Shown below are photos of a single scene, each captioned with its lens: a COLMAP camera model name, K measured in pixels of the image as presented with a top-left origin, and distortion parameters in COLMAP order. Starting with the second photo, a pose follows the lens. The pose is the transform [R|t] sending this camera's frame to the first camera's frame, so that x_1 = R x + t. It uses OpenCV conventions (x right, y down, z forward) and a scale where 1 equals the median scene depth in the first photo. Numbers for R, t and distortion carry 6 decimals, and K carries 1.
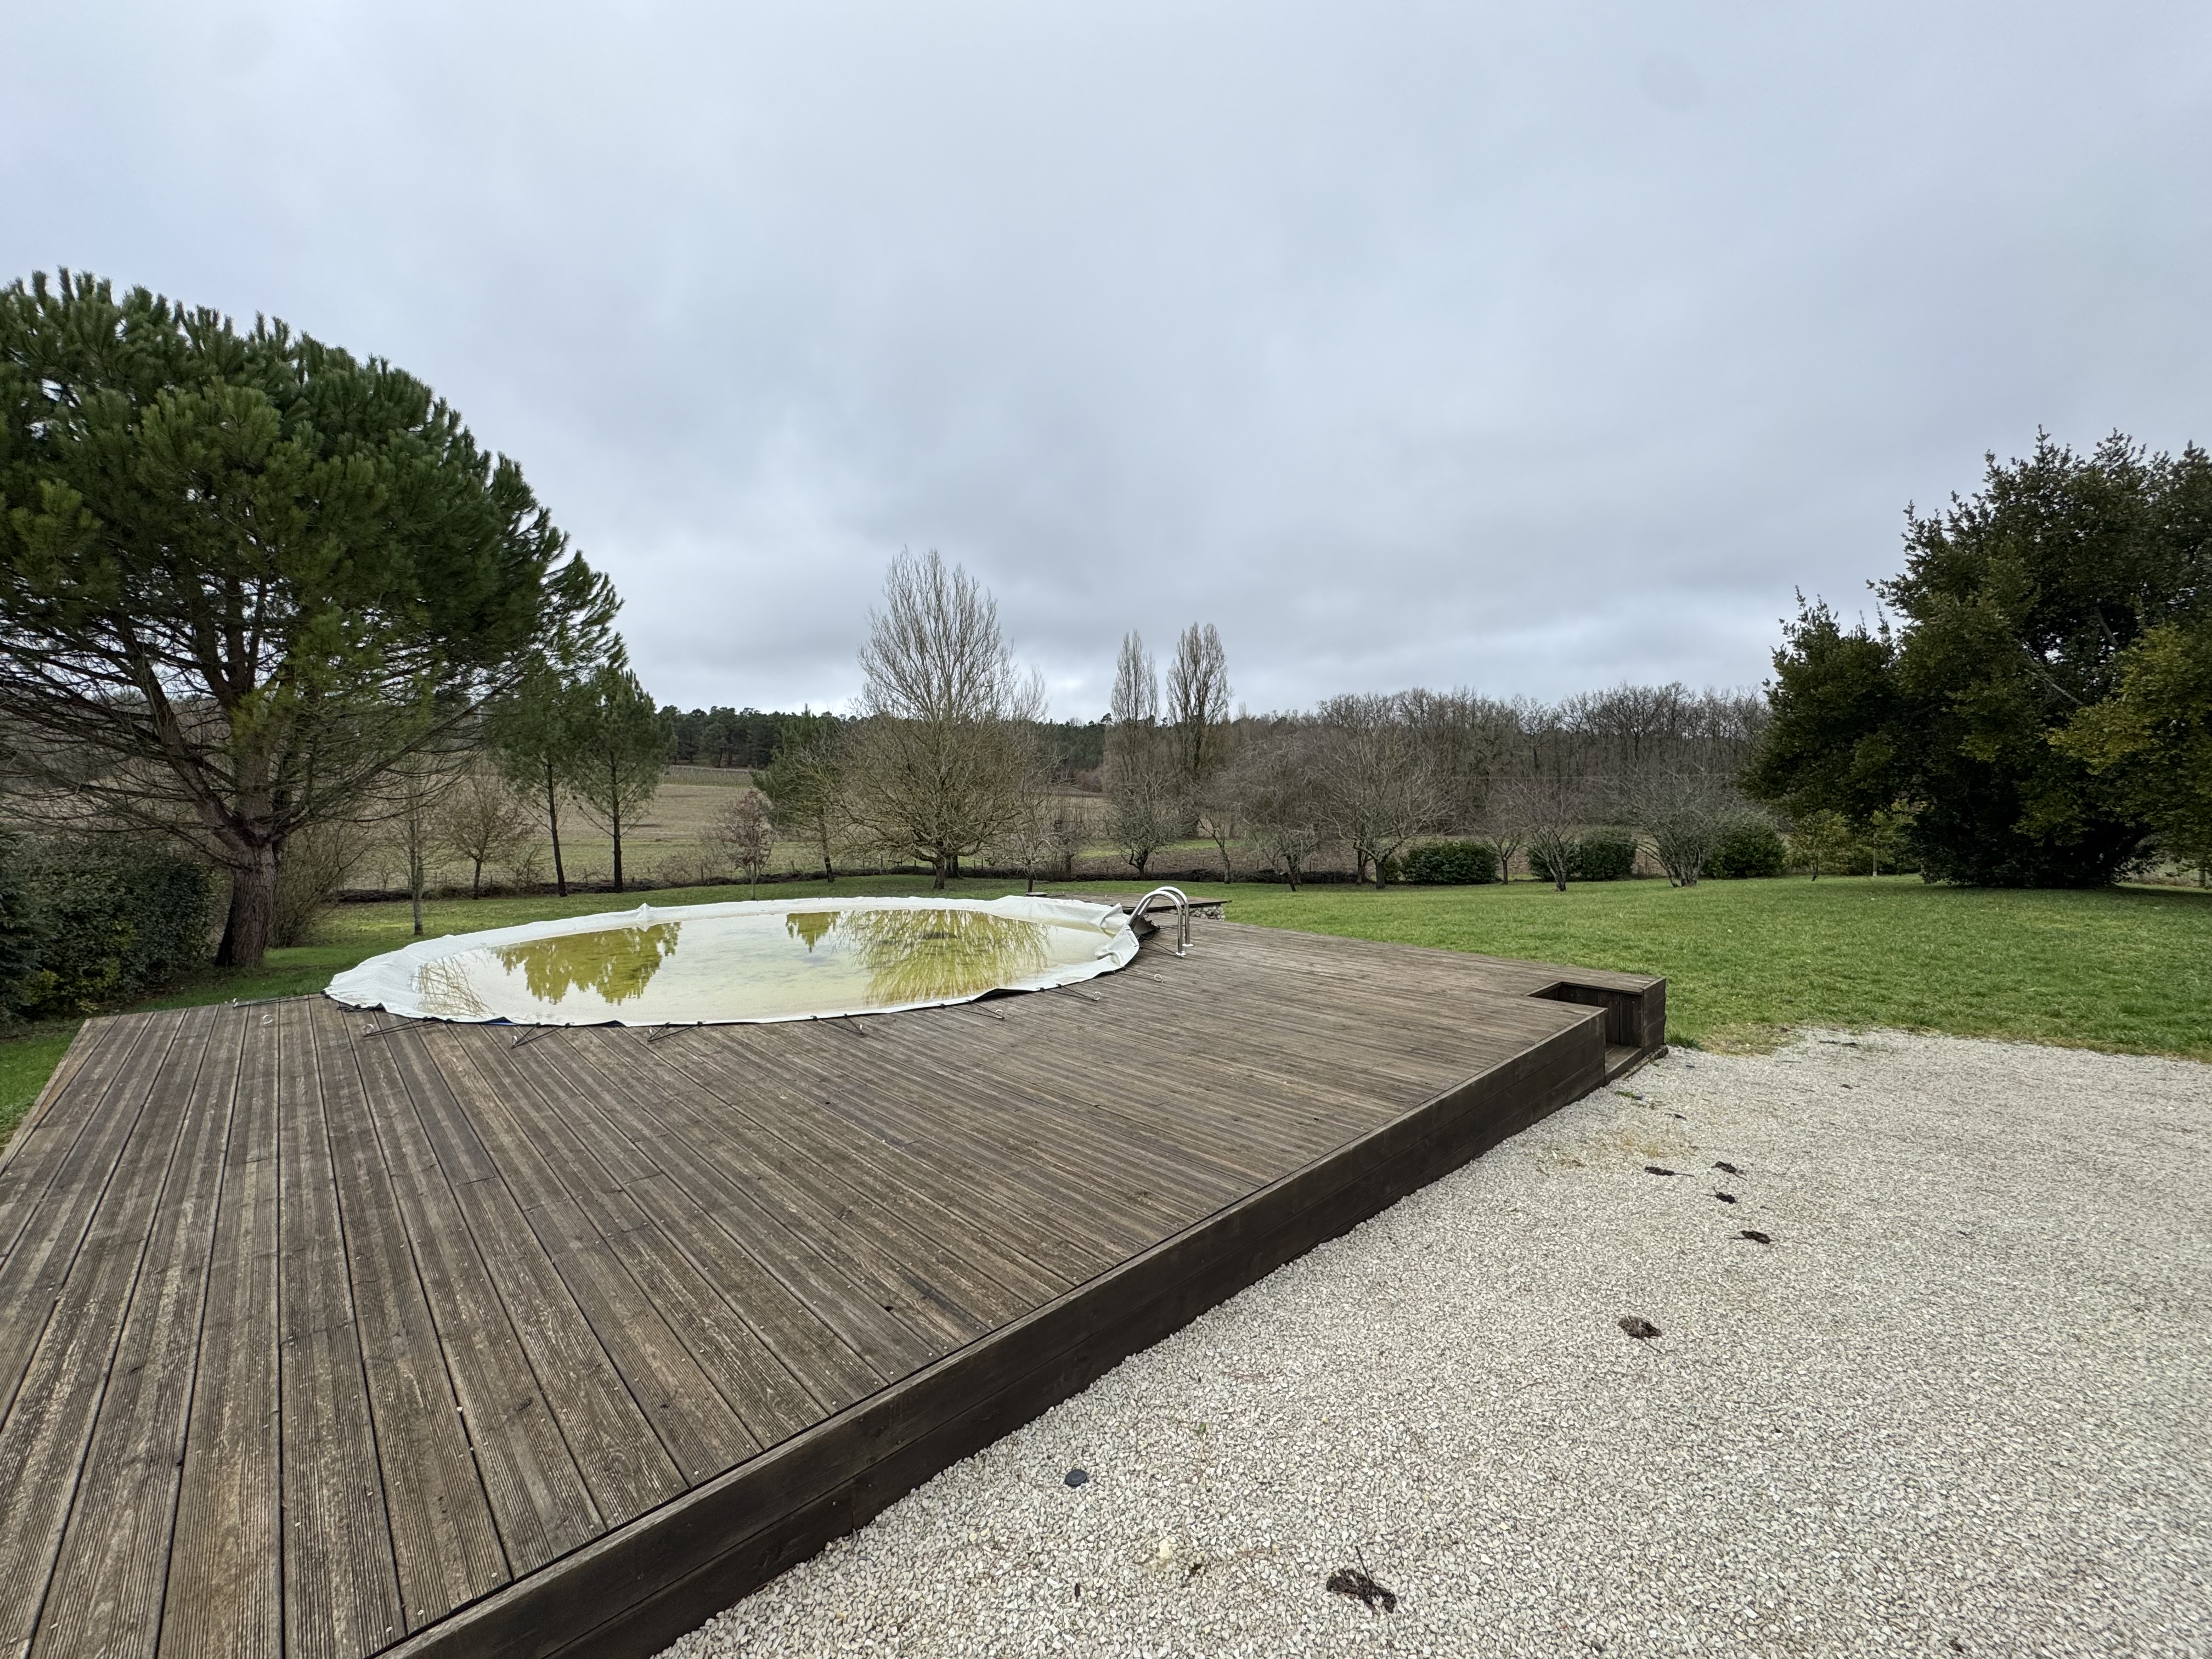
lens RADIAL K [[875.0, 0, 1100.1], [0, 875.0, 833.2], [0, 0, 1]] dist [-0.000546, -0.001773]
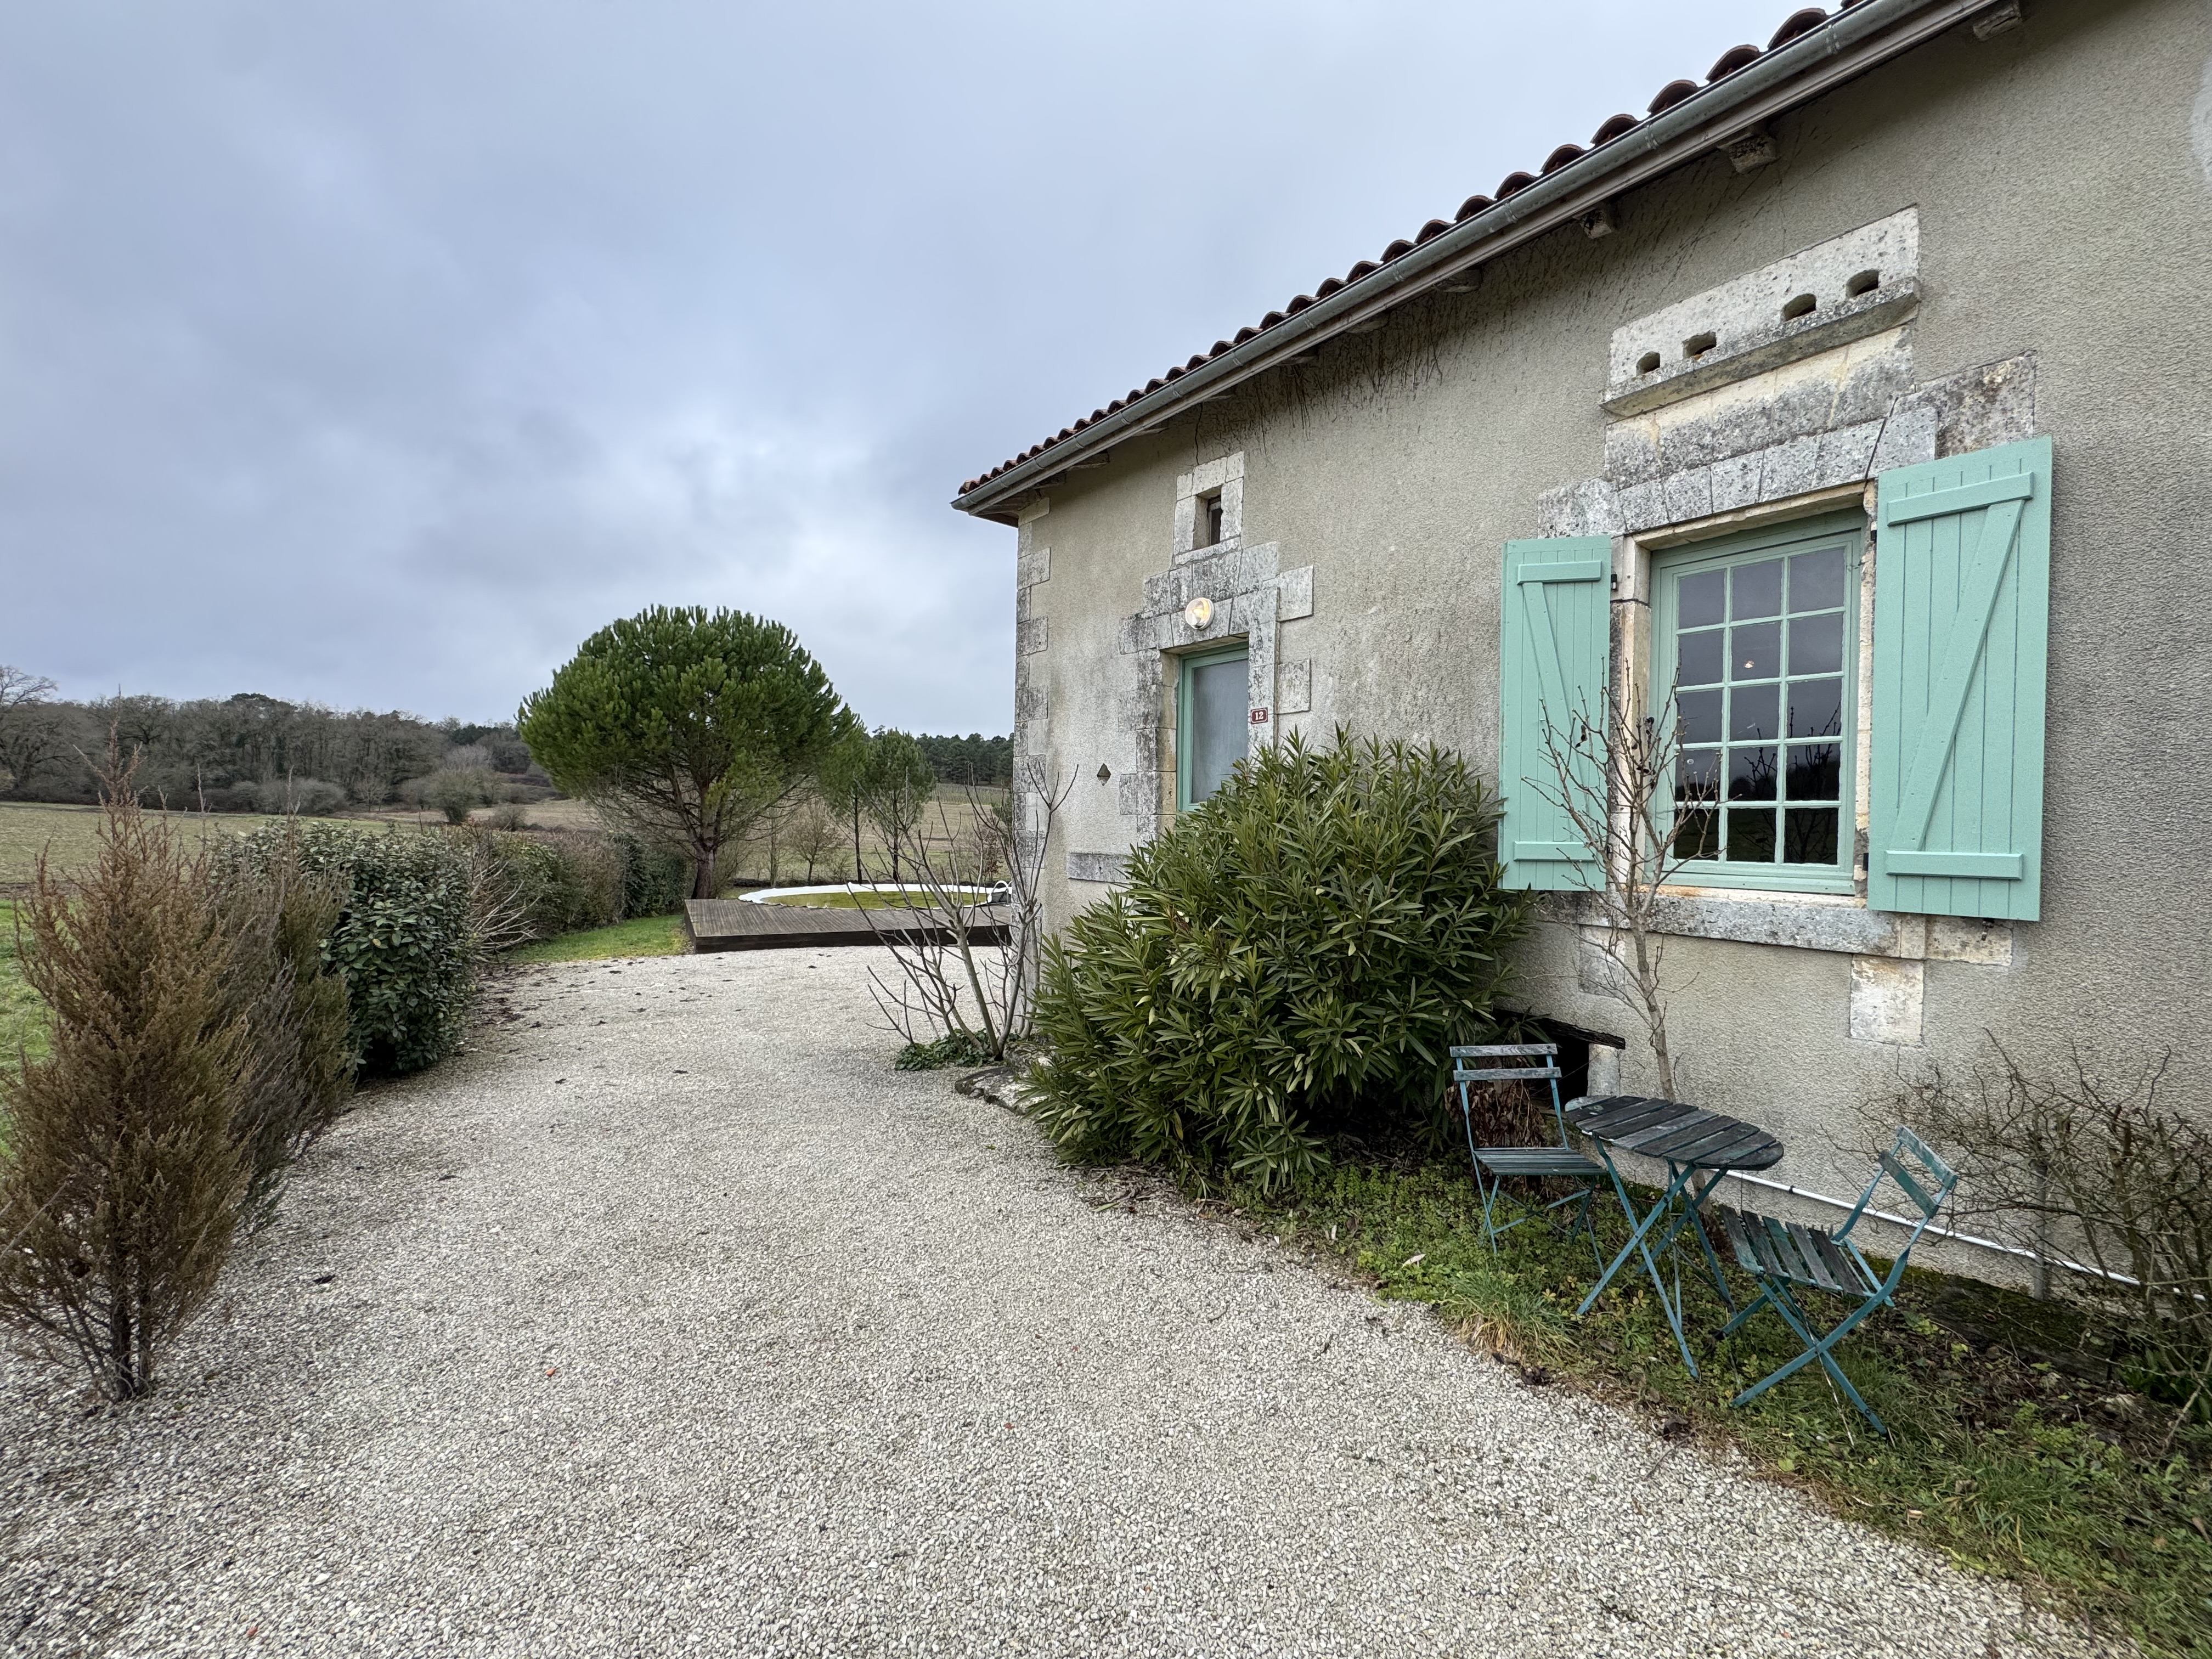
lens RADIAL K [[875.0, 0, 1096.8], [0, 875.0, 835.0], [0, 0, 1]] dist [-0.000546, -0.001773]
pose [[0.948668, 0.025891, -0.315211, 0.207394], [-0.032641, 0.999337, -0.016153, -0.006982], [0.314584, 0.025613, 0.948884, -0.248018]]
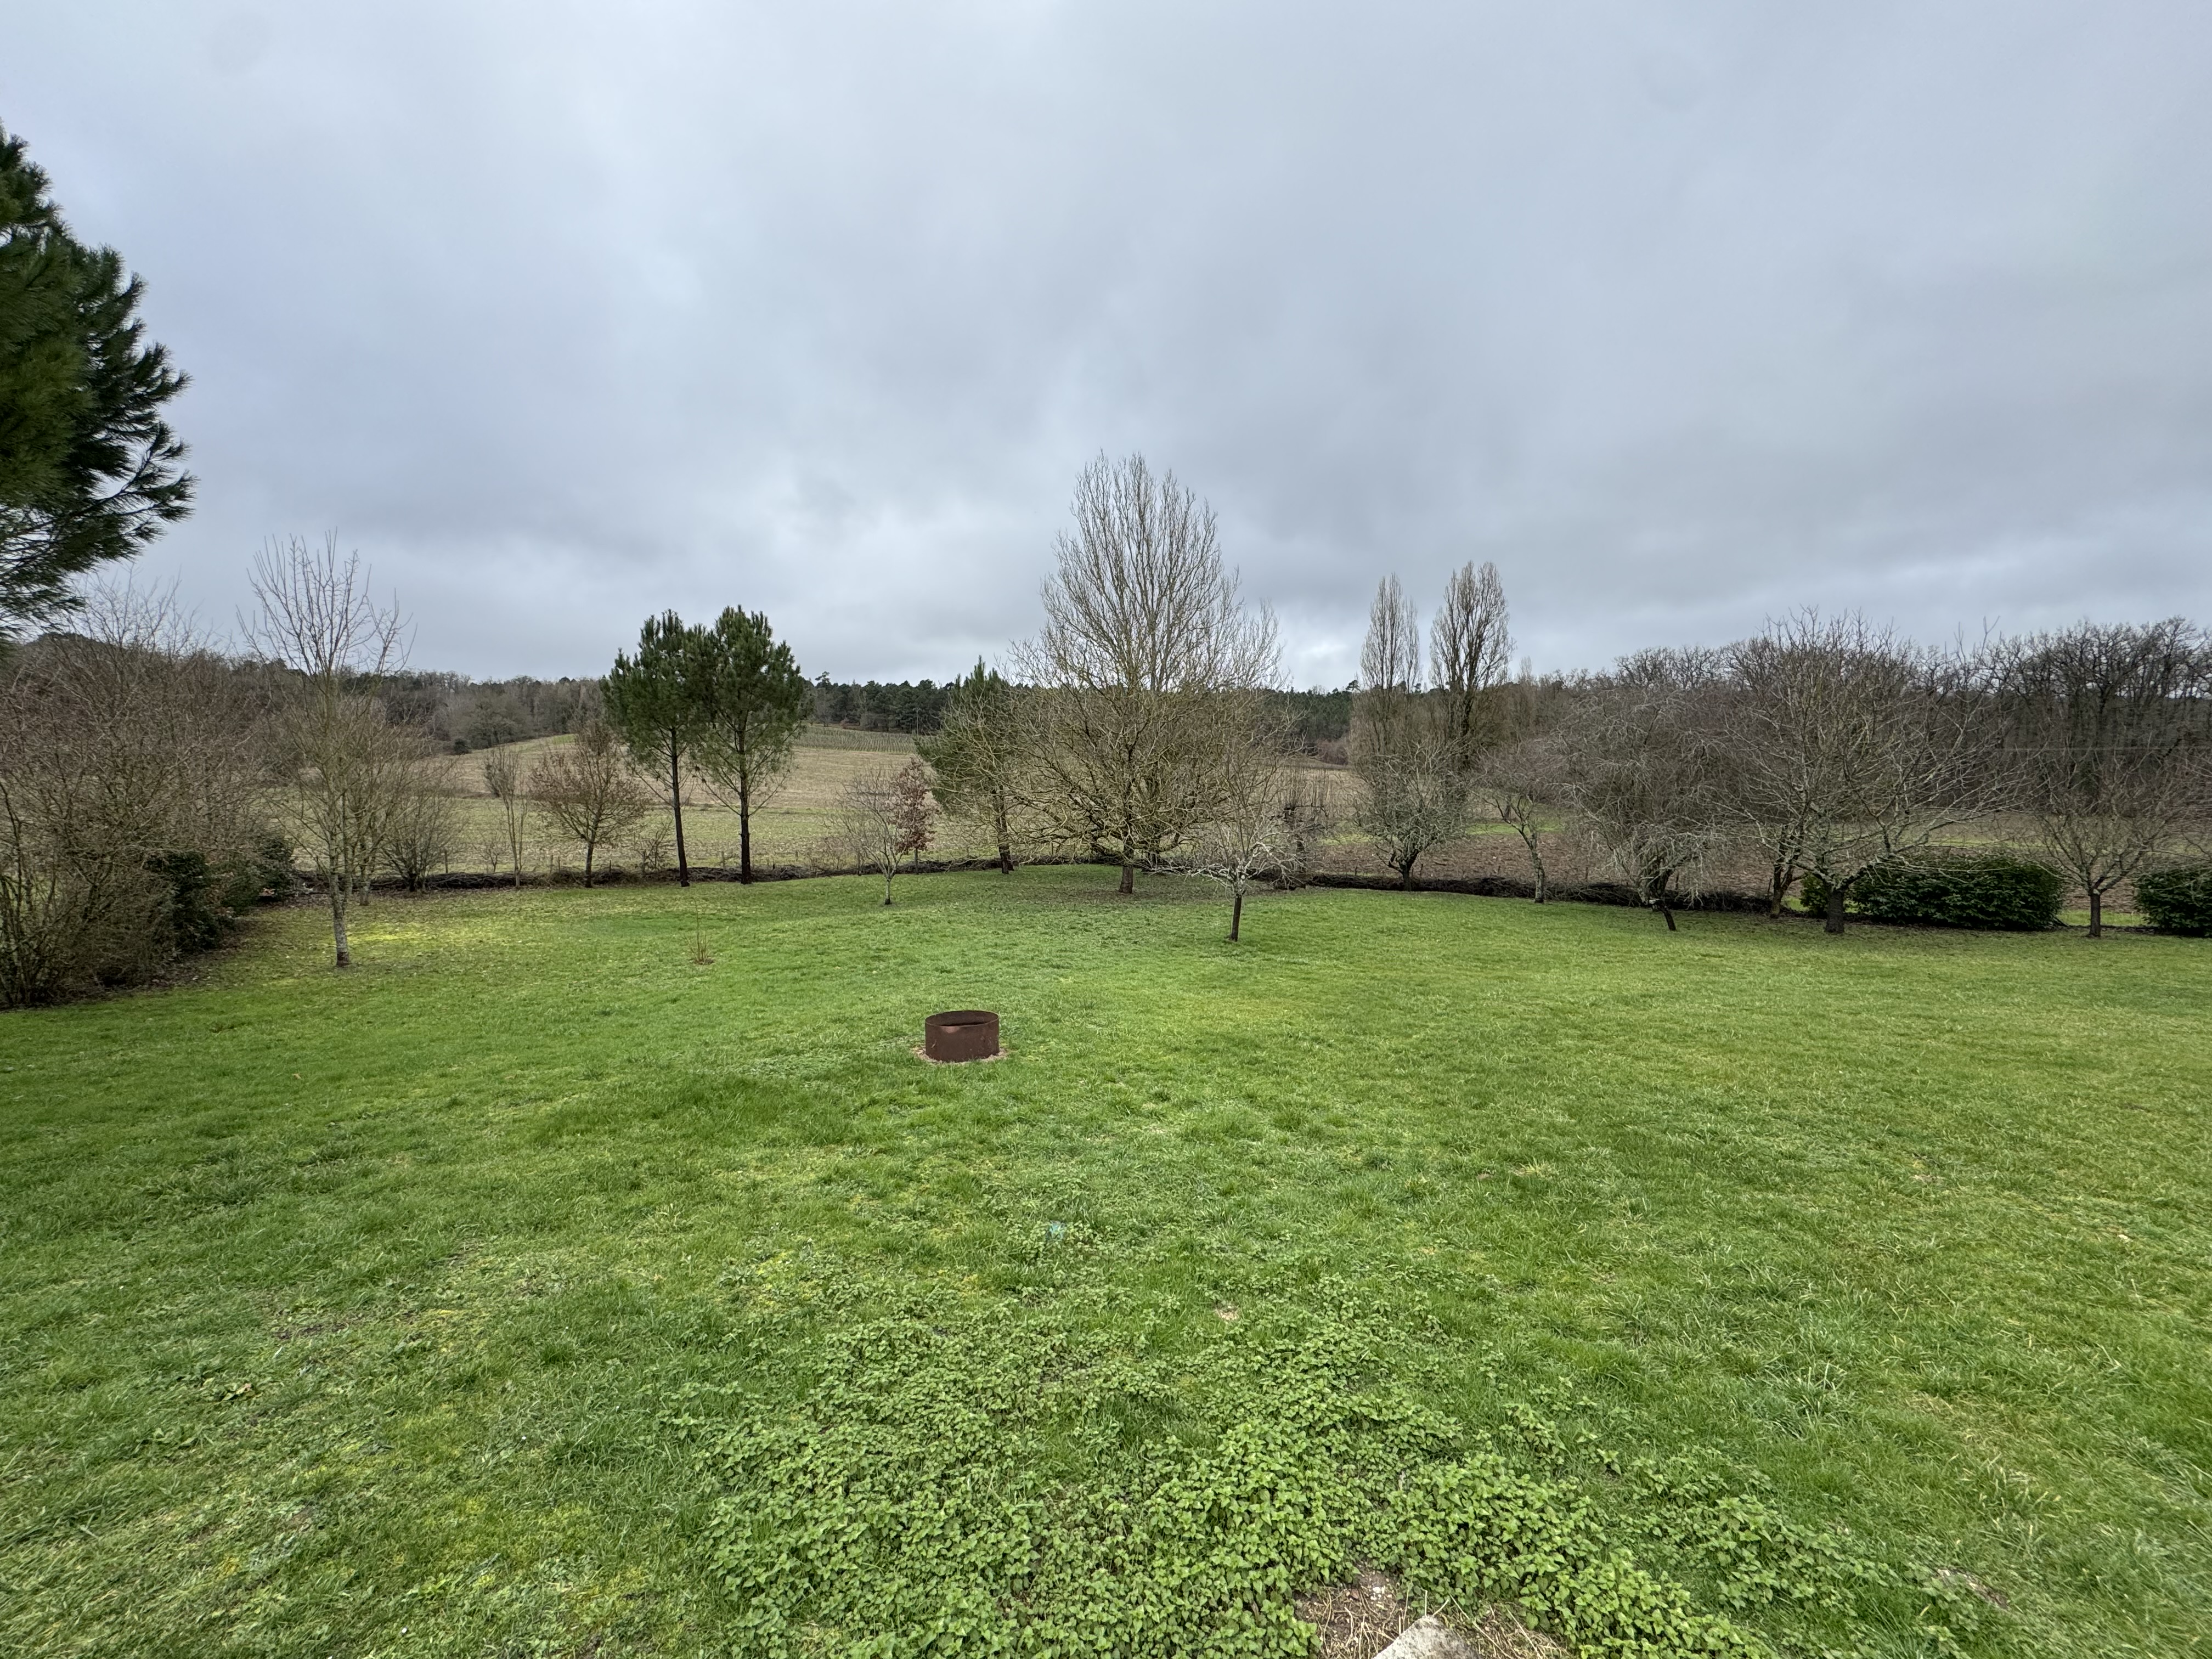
lens RADIAL K [[875.0, 0, 1104.9], [0, 875.0, 831.4], [0, 0, 1]] dist [-0.000546, -0.001773]
pose [[0.965136, 0.028029, -0.260244, -0.006816], [-0.019888, 0.999229, 0.033865, -0.016421], [0.260993, -0.027509, 0.964949, 0.295912]]
